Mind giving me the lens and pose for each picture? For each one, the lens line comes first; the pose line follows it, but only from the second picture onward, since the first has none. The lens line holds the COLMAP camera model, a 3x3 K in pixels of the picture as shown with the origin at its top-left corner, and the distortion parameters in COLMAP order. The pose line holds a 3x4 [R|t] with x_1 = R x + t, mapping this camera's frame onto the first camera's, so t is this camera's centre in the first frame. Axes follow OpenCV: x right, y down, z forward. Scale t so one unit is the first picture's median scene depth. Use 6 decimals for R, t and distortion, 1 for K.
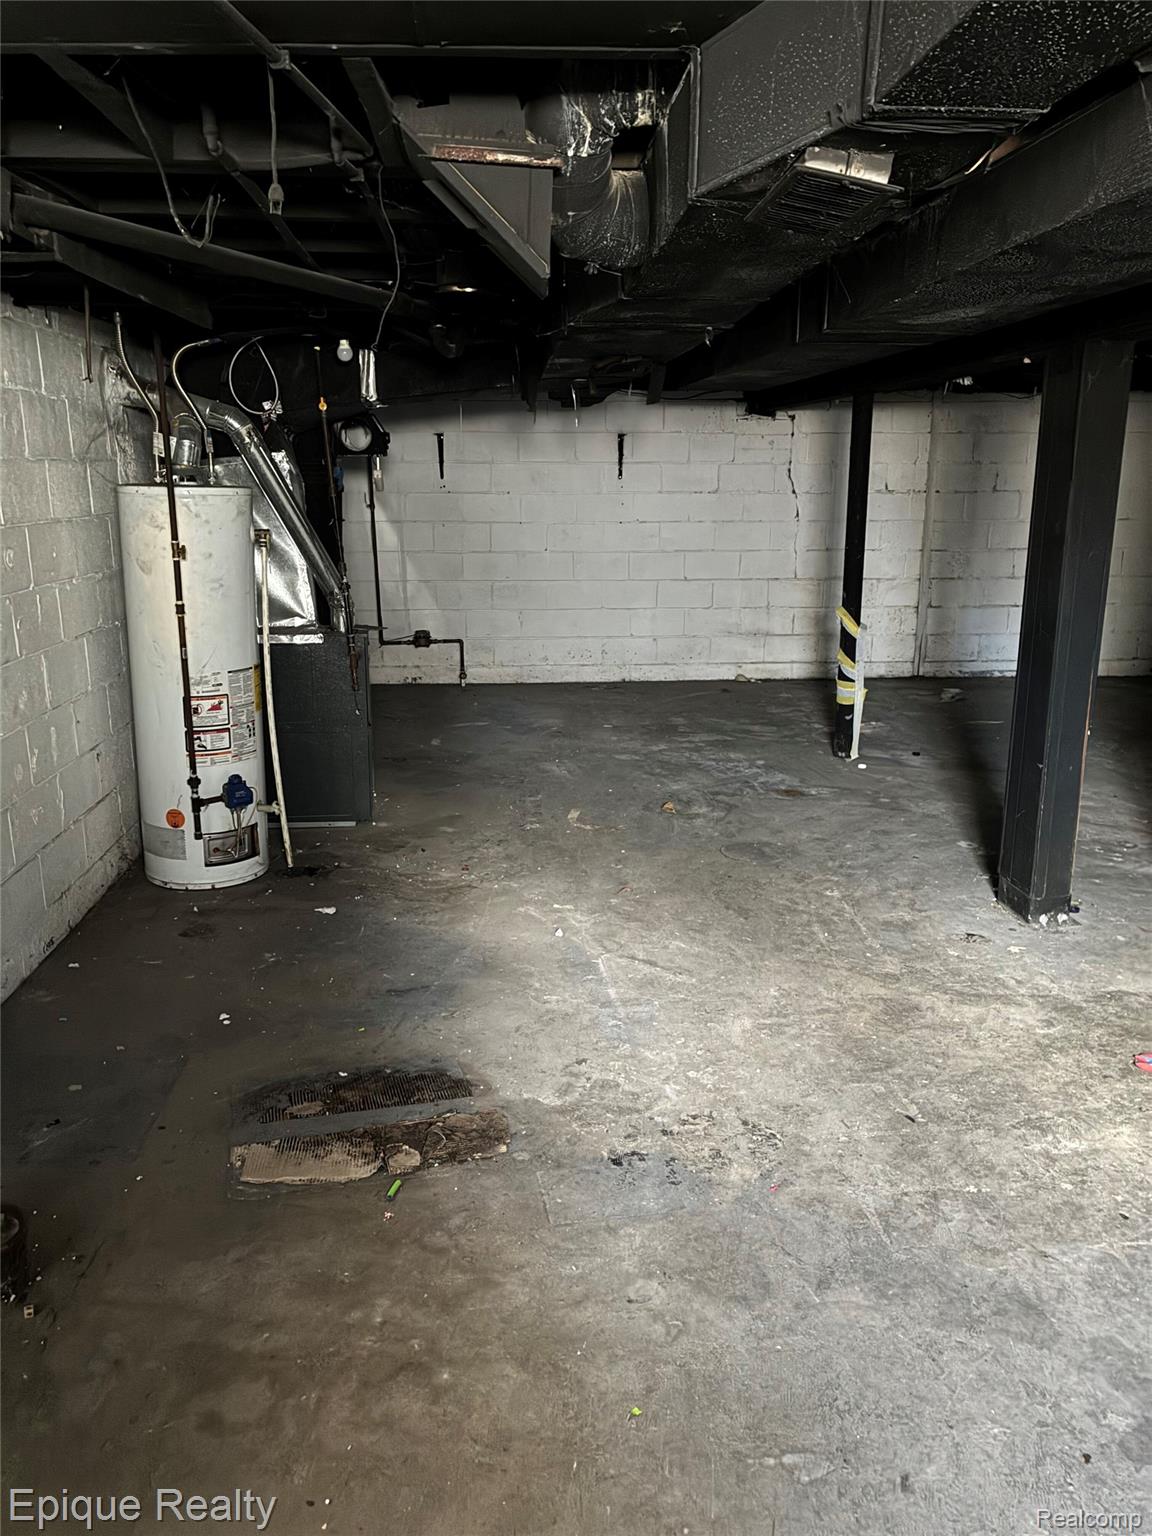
lens RADIAL K [[1251.9, 0, 576.0], [0, 1251.9, 768.0], [0, 0, 1]] dist [0.004814, 0.001047]
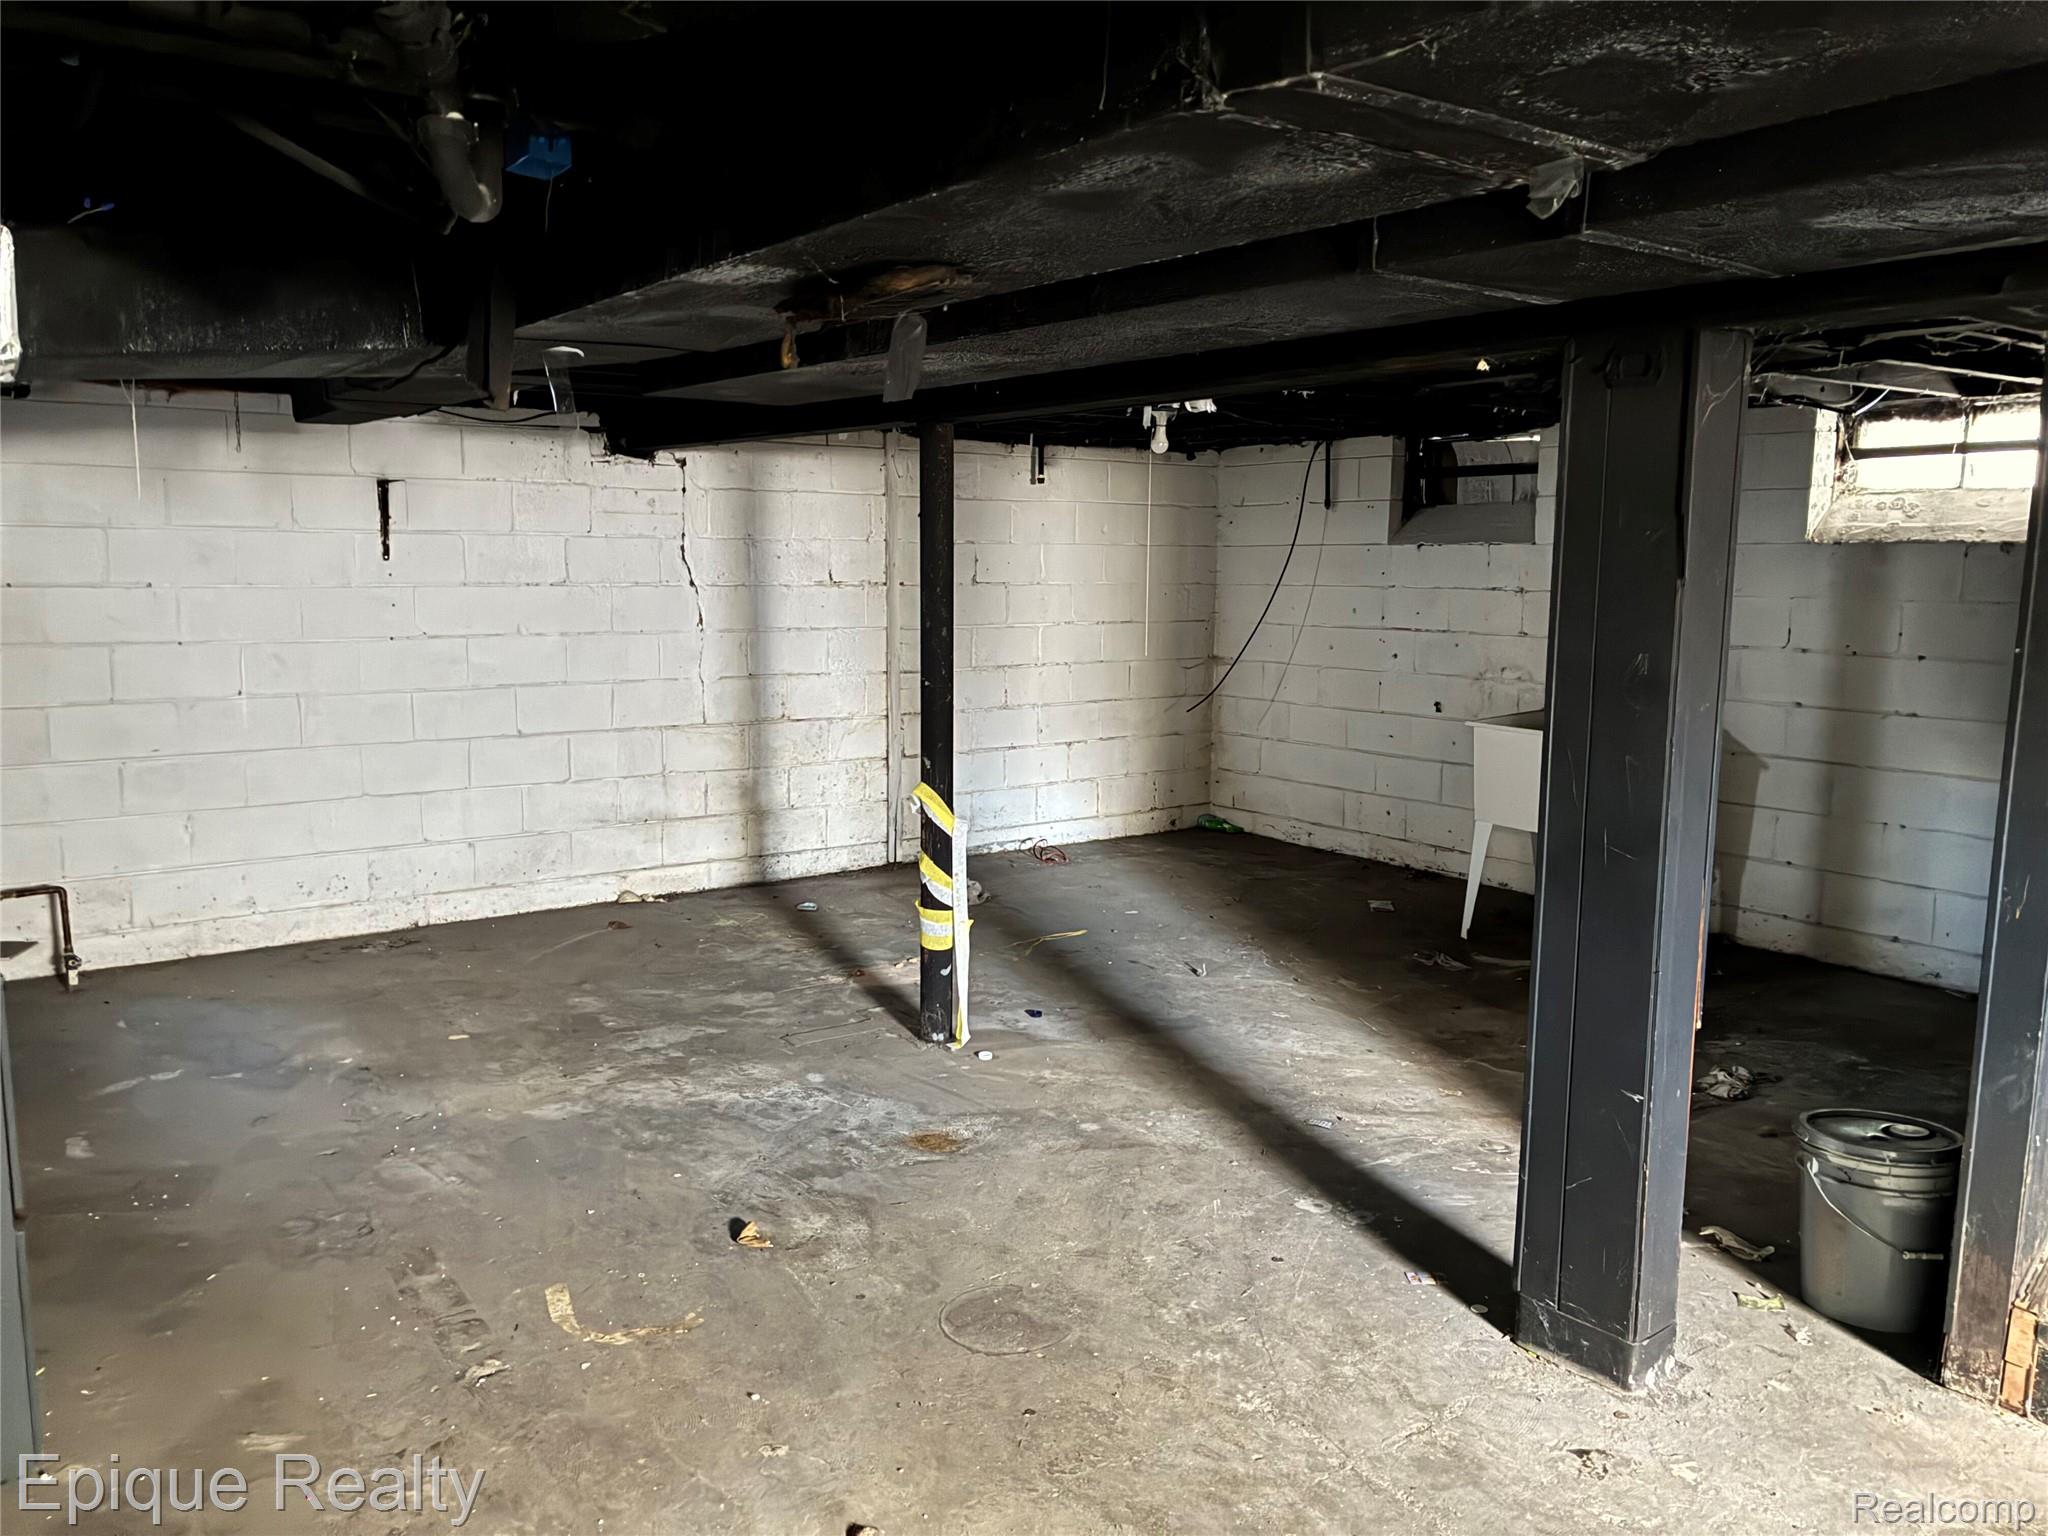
lens RADIAL K [[1531.9, 0, 1024.0], [0, 1531.9, 768.0], [0, 0, 1]] dist [0.025429, -0.002337]
pose [[0.831548, -0.066013, 0.551516, -0.108436], [0.115511, 0.991757, -0.055454, -0.072361], [-0.543309, 0.109819, 0.832319, 0.305234]]
